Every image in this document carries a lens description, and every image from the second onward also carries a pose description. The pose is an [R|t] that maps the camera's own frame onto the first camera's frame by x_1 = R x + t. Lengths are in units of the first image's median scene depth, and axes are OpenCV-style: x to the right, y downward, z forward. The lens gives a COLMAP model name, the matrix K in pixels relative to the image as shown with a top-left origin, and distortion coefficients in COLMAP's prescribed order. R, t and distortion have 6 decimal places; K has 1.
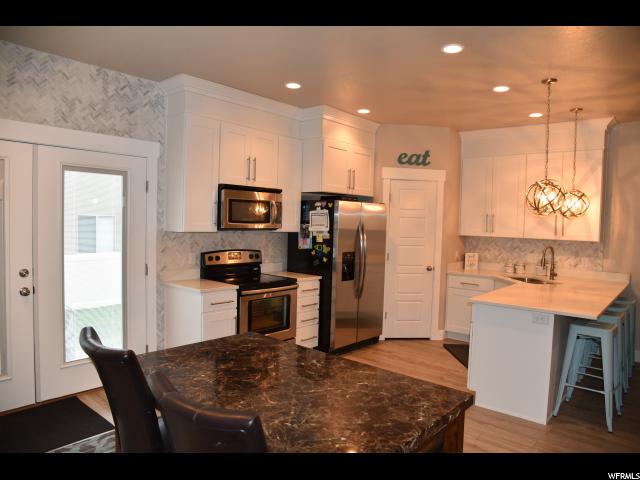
lens RADIAL K [[438.0, 0, 322.2], [0, 438.0, 241.0], [0, 0, 1]] dist [-0.082879, 0.027982]
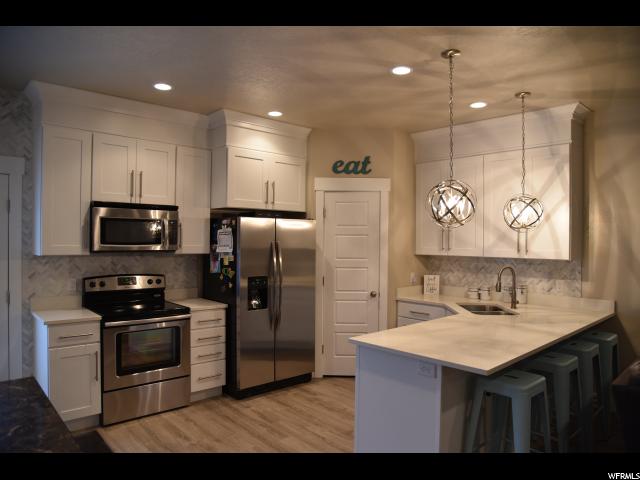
lens RADIAL K [[438.0, 0, 322.7], [0, 438.0, 240.0], [0, 0, 1]] dist [-0.082879, 0.027982]
pose [[0.993174, -0.017403, -0.115338, 0.288674], [0.011906, 0.998768, -0.048181, -0.002838], [0.116035, 0.046479, 0.992157, 0.160833]]
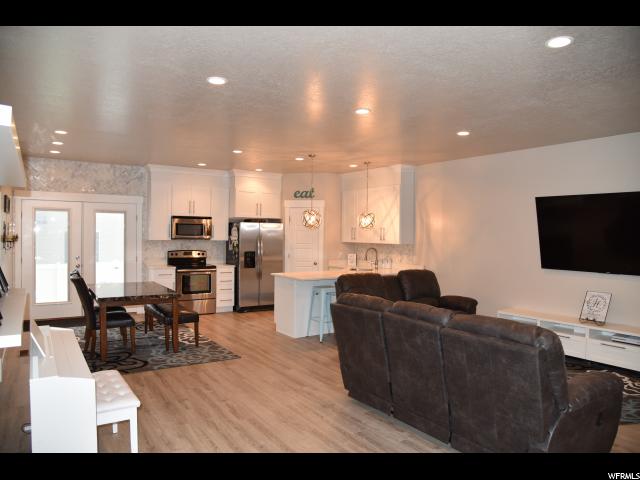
lens RADIAL K [[438.0, 0, 319.2], [0, 438.0, 239.2], [0, 0, 1]] dist [-0.082879, 0.027982]
pose [[0.962549, -0.012258, -0.270831, 0.799145], [0.001415, 0.999191, -0.040197, 0.046955], [0.271105, 0.038309, 0.961787, -0.596020]]
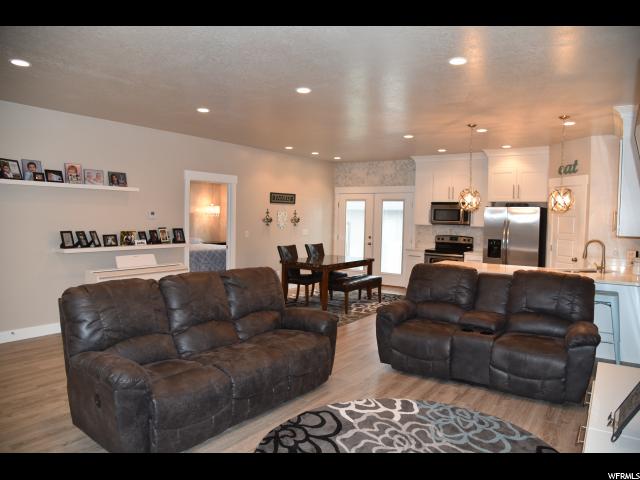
lens RADIAL K [[438.0, 0, 319.2], [0, 438.0, 238.8], [0, 0, 1]] dist [-0.082879, 0.027982]
pose [[0.097111, 0.025286, -0.994952, 1.537850], [-0.065132, 0.997696, 0.018998, 0.034595], [0.993140, 0.062958, 0.098534, 0.231170]]
